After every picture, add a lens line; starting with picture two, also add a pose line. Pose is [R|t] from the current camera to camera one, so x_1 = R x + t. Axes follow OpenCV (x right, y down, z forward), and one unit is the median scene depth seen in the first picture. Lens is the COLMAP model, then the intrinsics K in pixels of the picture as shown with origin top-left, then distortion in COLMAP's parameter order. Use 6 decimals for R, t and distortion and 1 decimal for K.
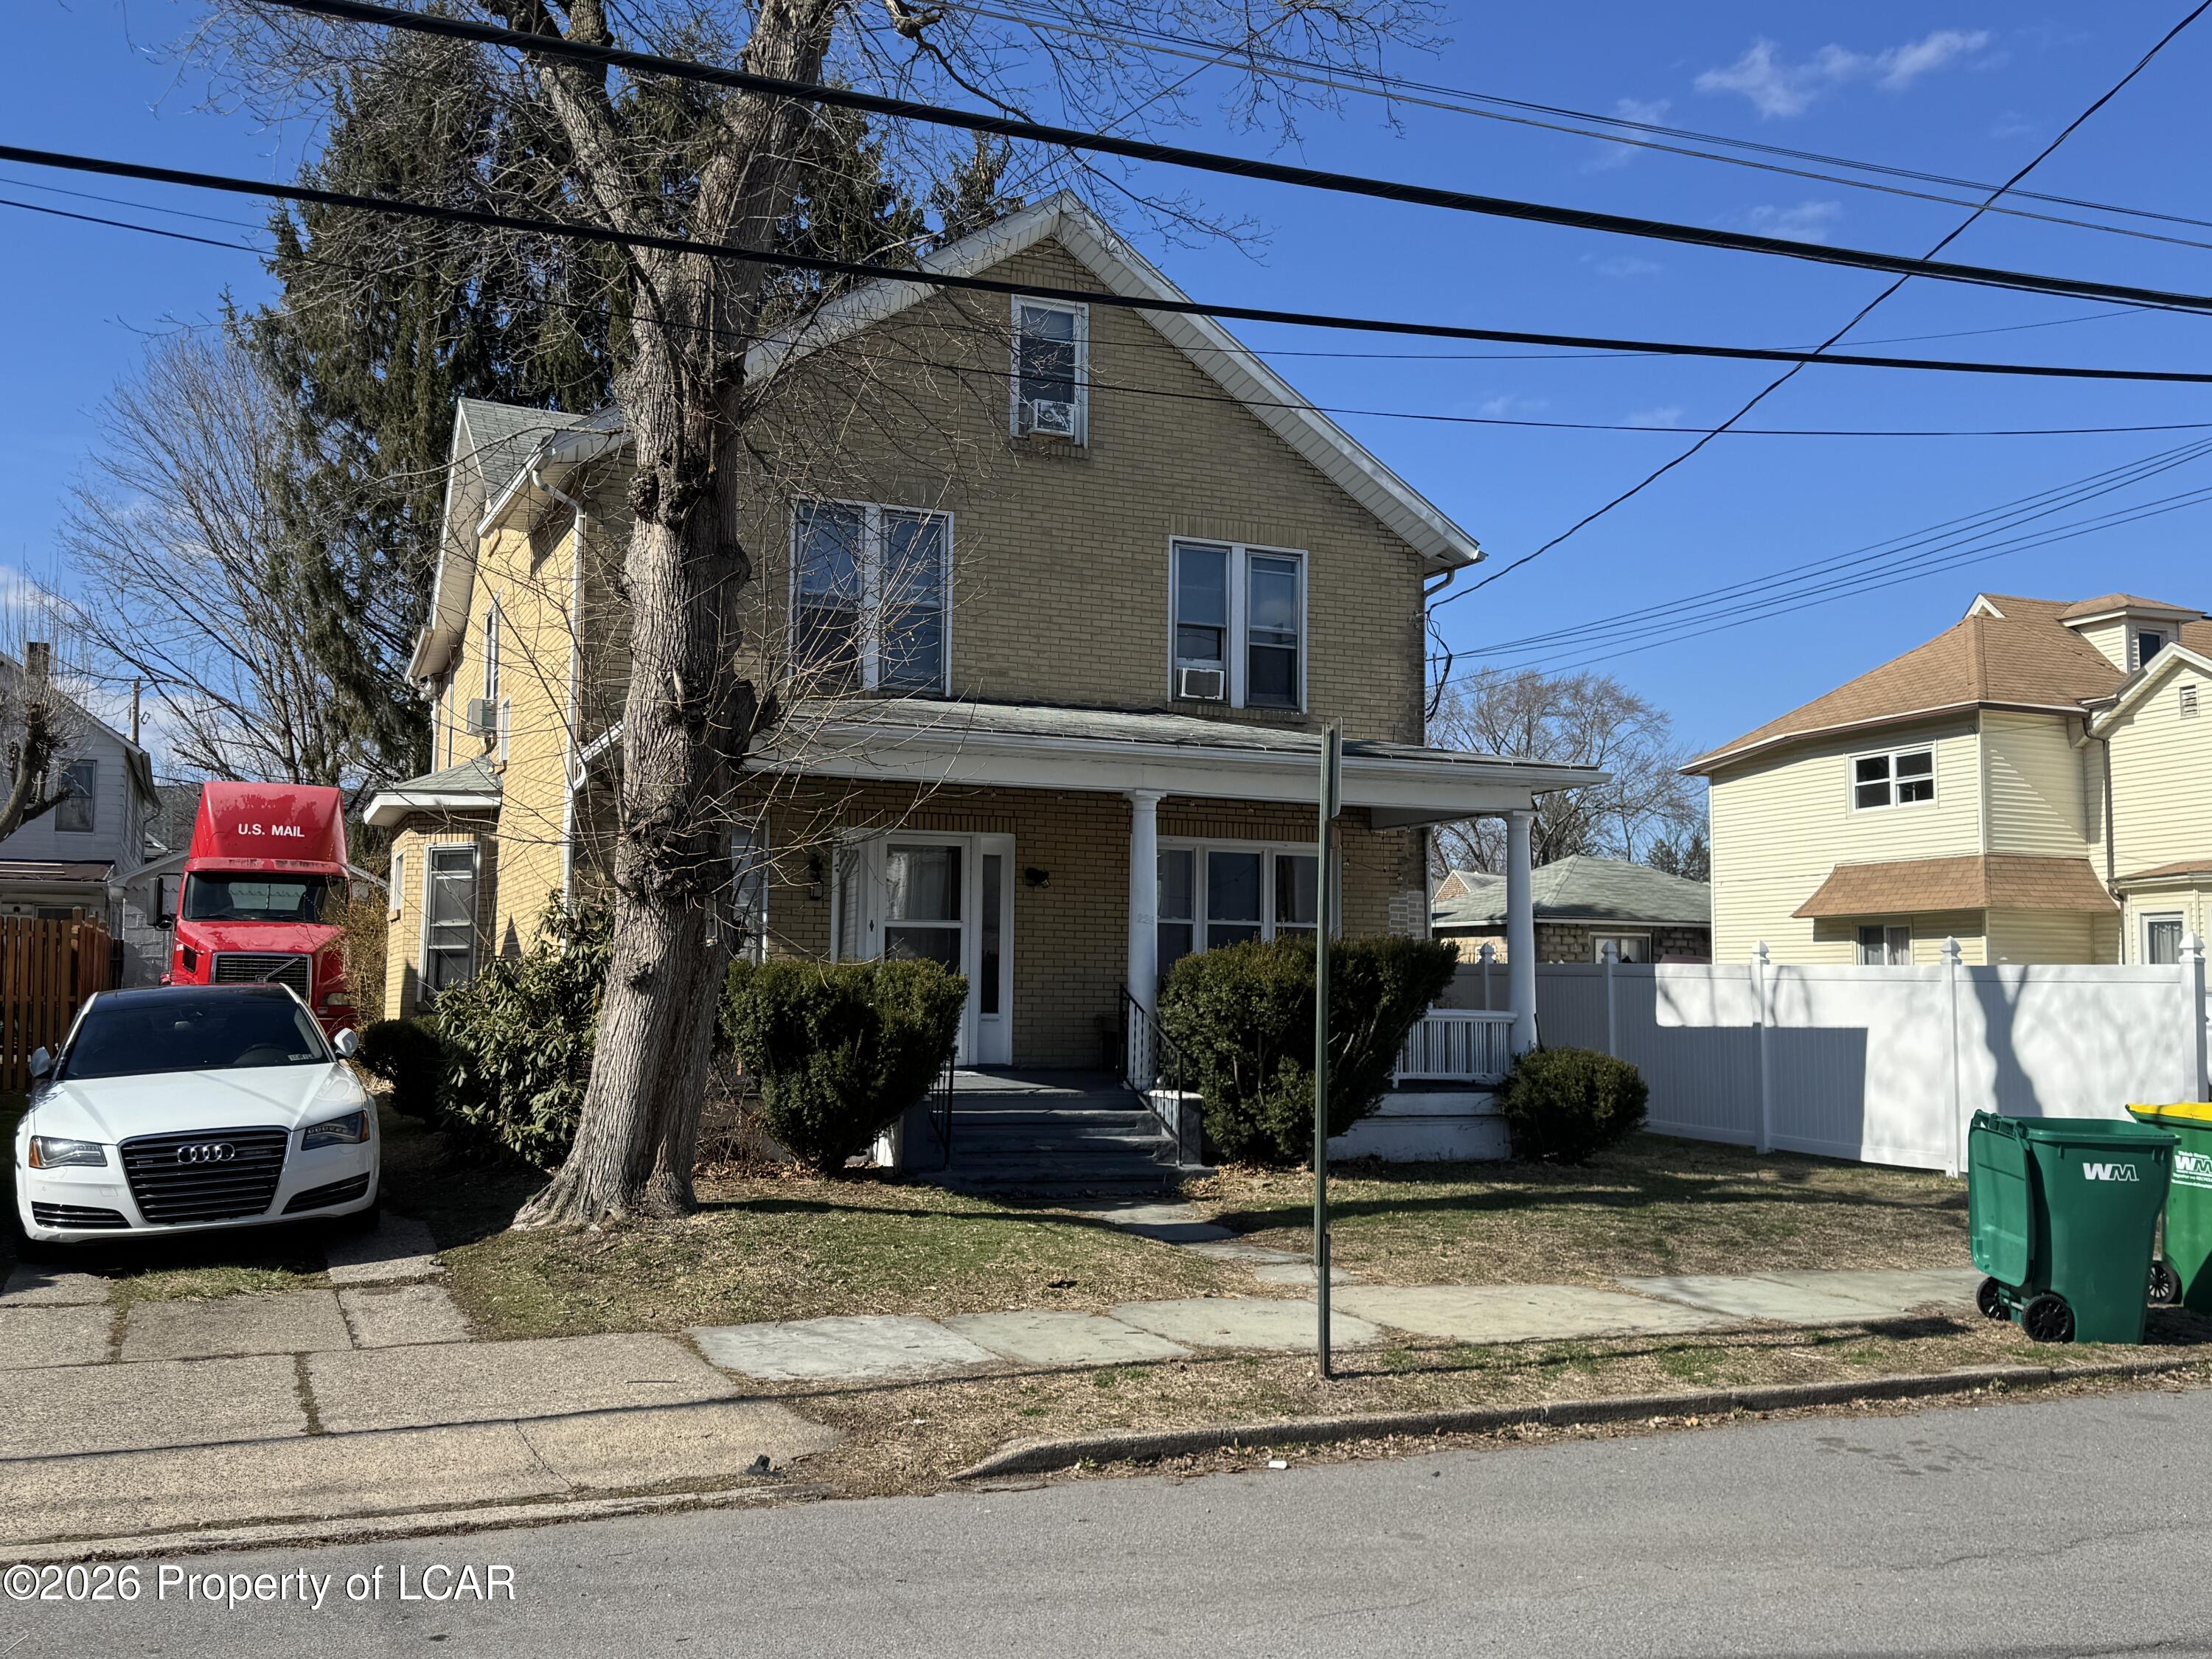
lens RADIAL K [[2044.4, 0, 1115.7], [0, 2044.4, 827.9], [0, 0, 1]] dist [0.188614, -0.417290]
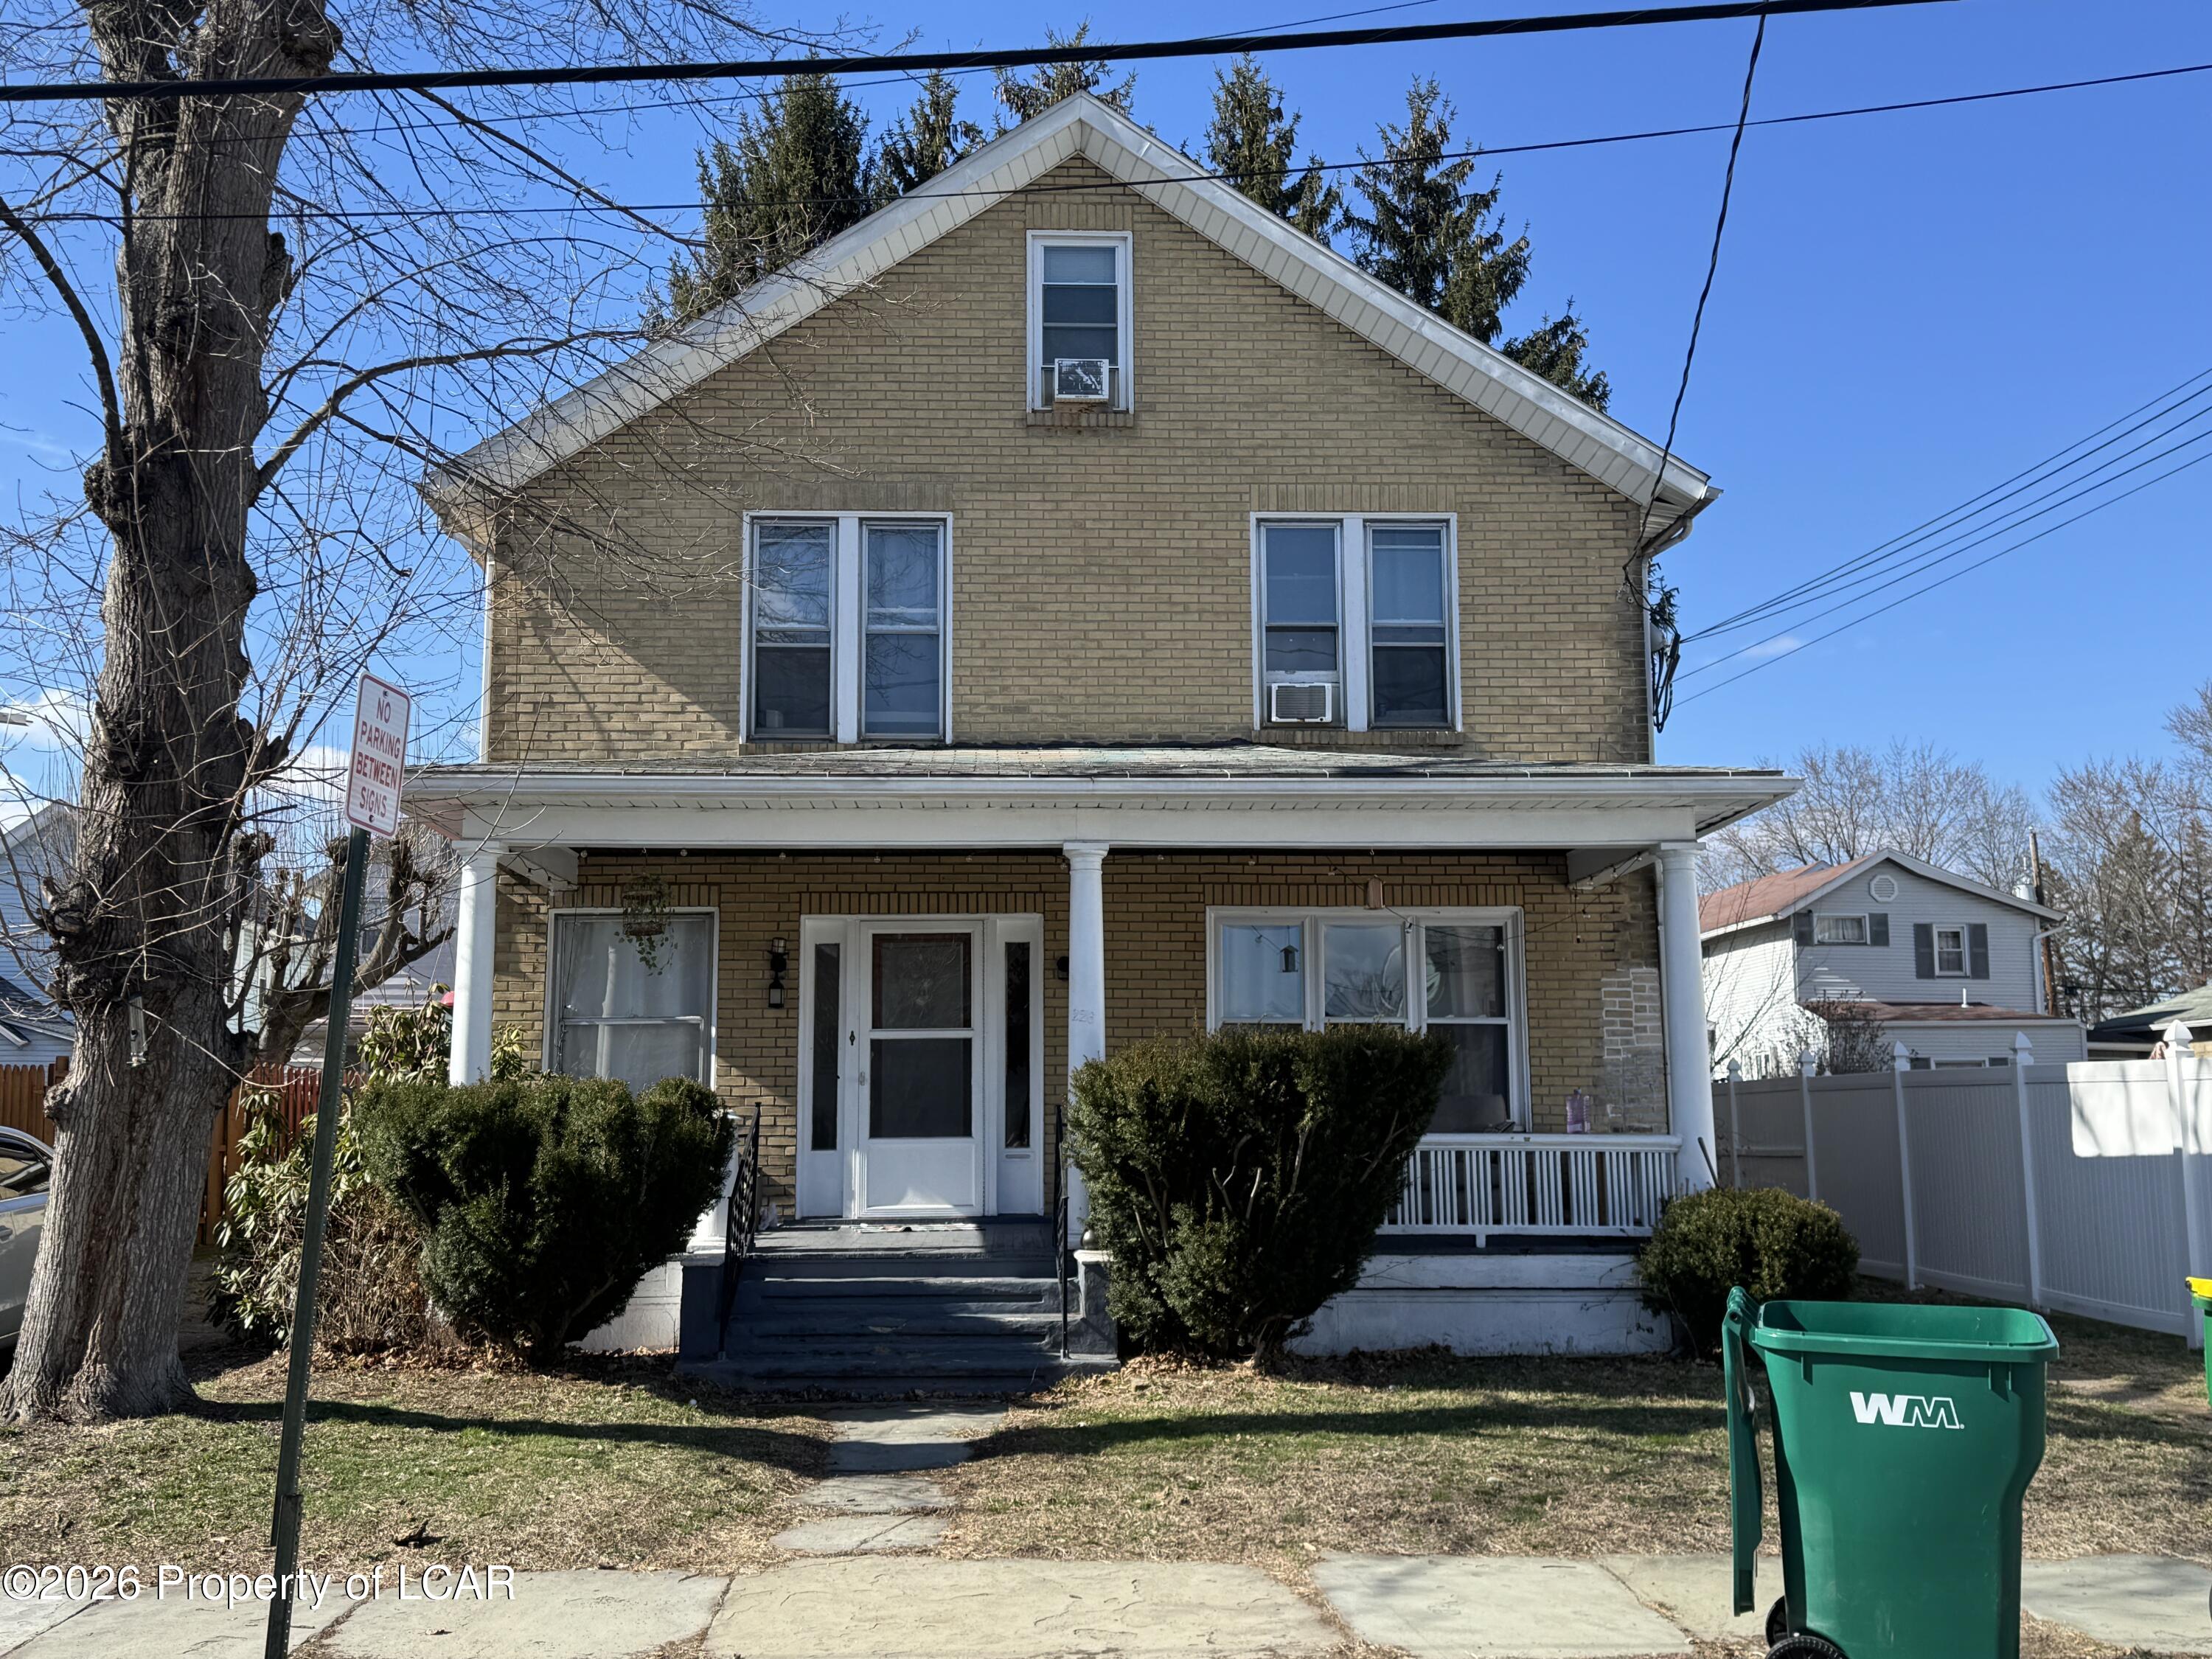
lens RADIAL K [[2283.2, 0, 1088.7], [0, 2283.2, 825.0], [0, 0, 1]] dist [0.190485, -0.429887]
pose [[0.932580, -0.064459, -0.355161, 0.281434], [0.045672, 0.997090, -0.061039, 0.023474], [0.358062, 0.040703, 0.932810, 0.201871]]
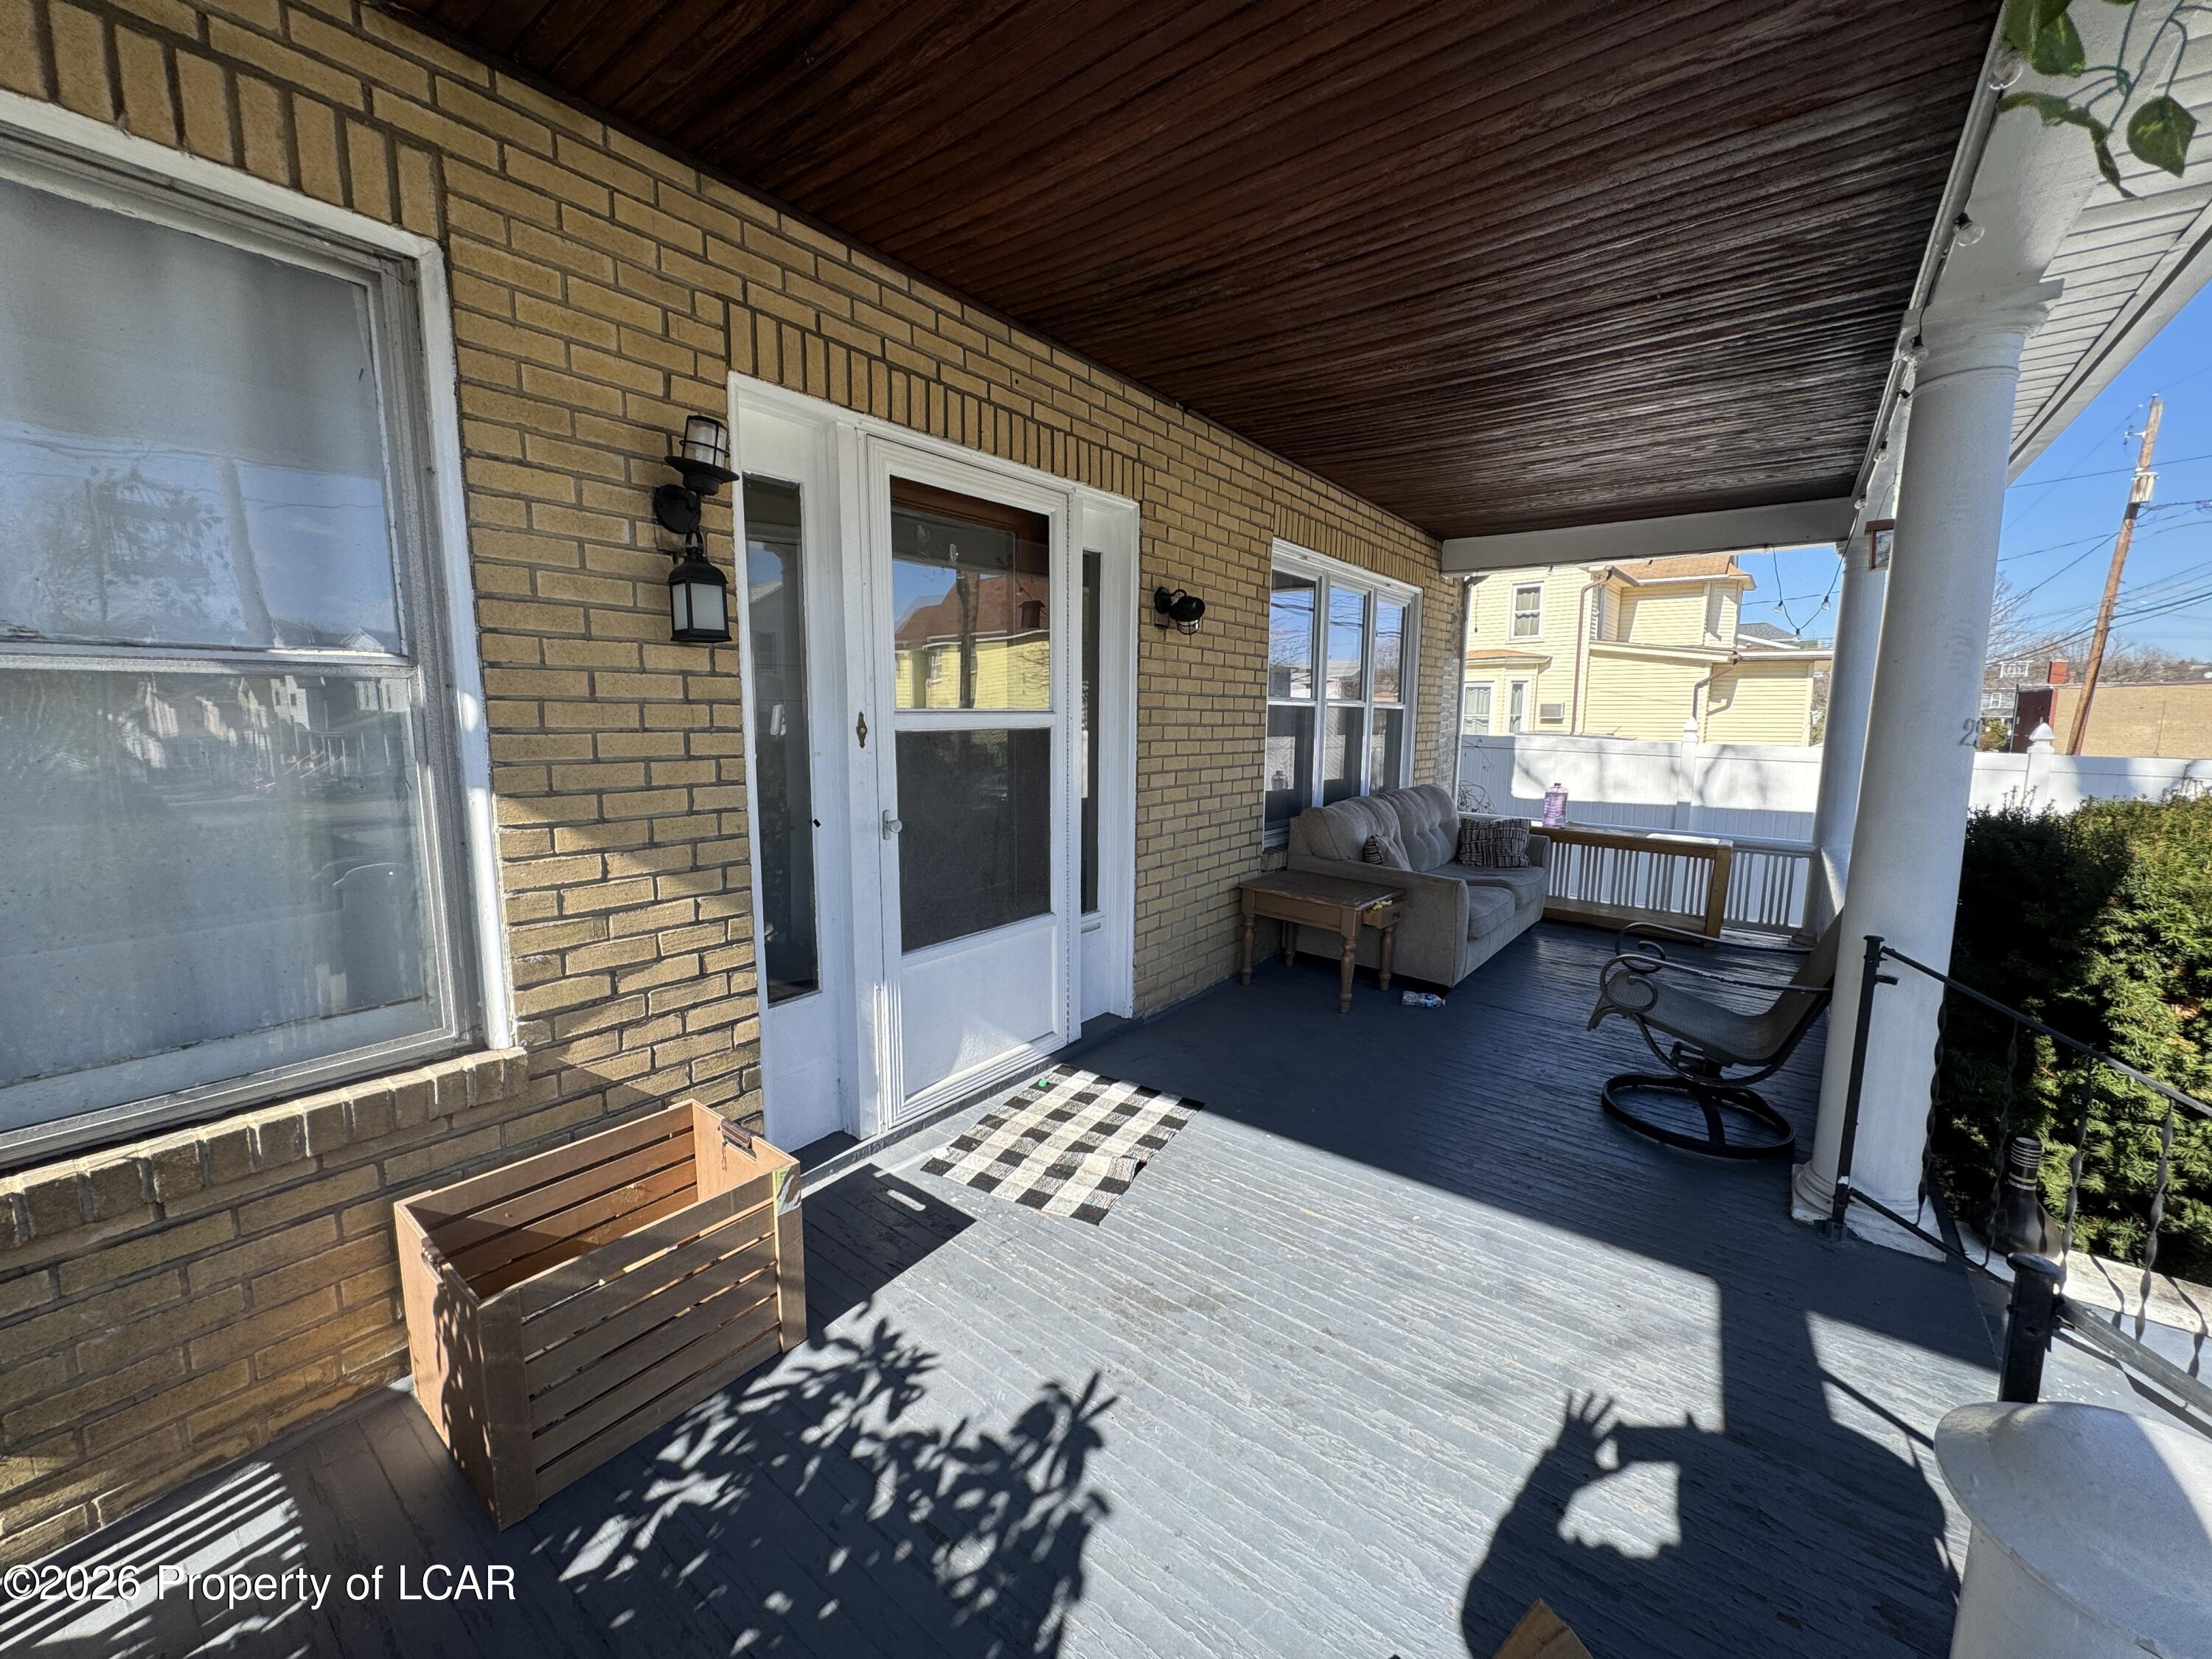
lens RADIAL K [[885.7, 0, 1106.0], [0, 885.7, 829.5], [0, 0, 1]] dist [0.000476, 0.000066]
pose [[0.871901, -0.068155, 0.484916, -0.152522], [-0.041455, 0.976438, 0.211777, 0.031231], [-0.487924, -0.204751, 0.848532, 0.847084]]
